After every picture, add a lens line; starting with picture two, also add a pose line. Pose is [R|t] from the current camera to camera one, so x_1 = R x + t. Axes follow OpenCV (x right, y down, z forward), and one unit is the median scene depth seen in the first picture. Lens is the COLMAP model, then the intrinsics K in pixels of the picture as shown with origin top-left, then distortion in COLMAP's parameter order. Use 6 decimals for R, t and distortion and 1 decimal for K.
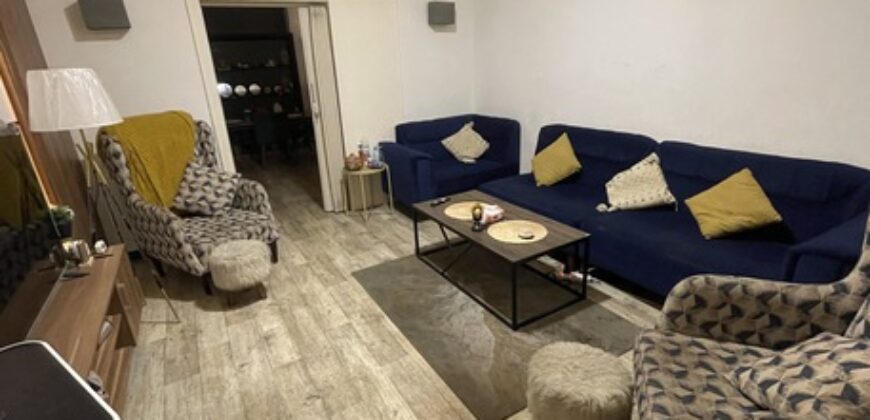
lens RADIAL K [[423.0, 0, 442.6], [0, 423.0, 208.2], [0, 0, 1]] dist [0.003754, 0.000692]
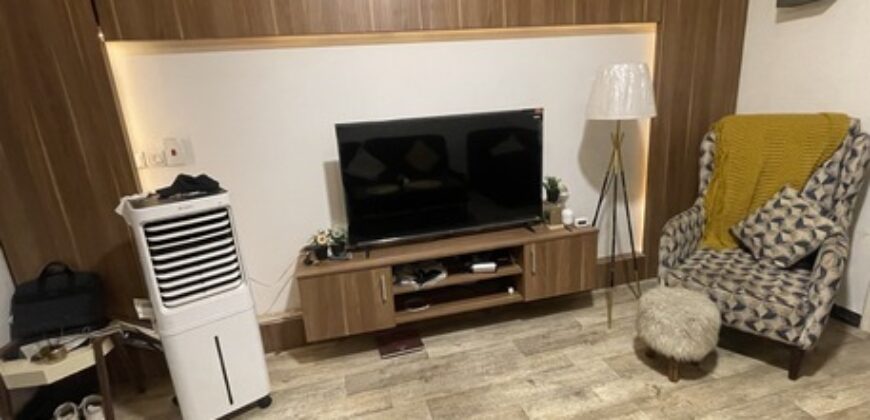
lens RADIAL K [[423.0, 0, 436.1], [0, 423.0, 208.7], [0, 0, 1]] dist [0.003754, 0.000692]
pose [[-0.279575, 0.320284, -0.905127, 0.254668], [-0.252150, 0.885136, 0.391094, -0.228313], [0.926422, 0.337568, -0.166702, 0.648523]]
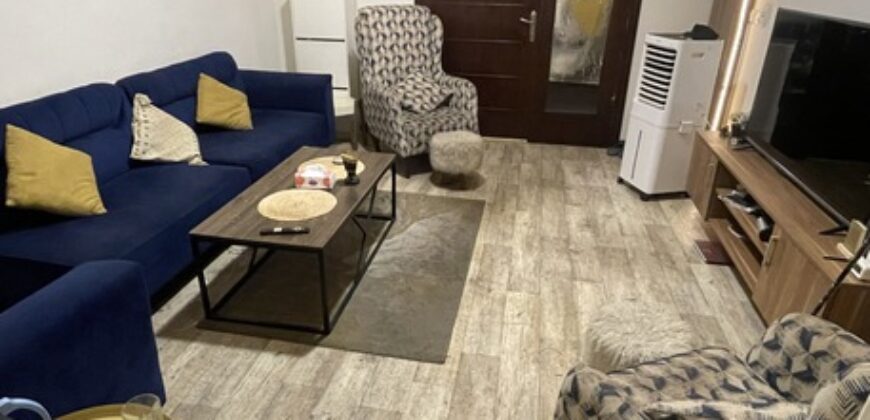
lens RADIAL K [[533.9, 0, 434.0], [0, 533.9, 205.3], [0, 0, 1]] dist [0.001517, -0.000872]
pose [[-0.745050, -0.242027, 0.621549, -0.642961], [0.242591, 0.769705, 0.590512, -0.453175], [-0.621329, 0.590743, -0.514754, 1.364939]]
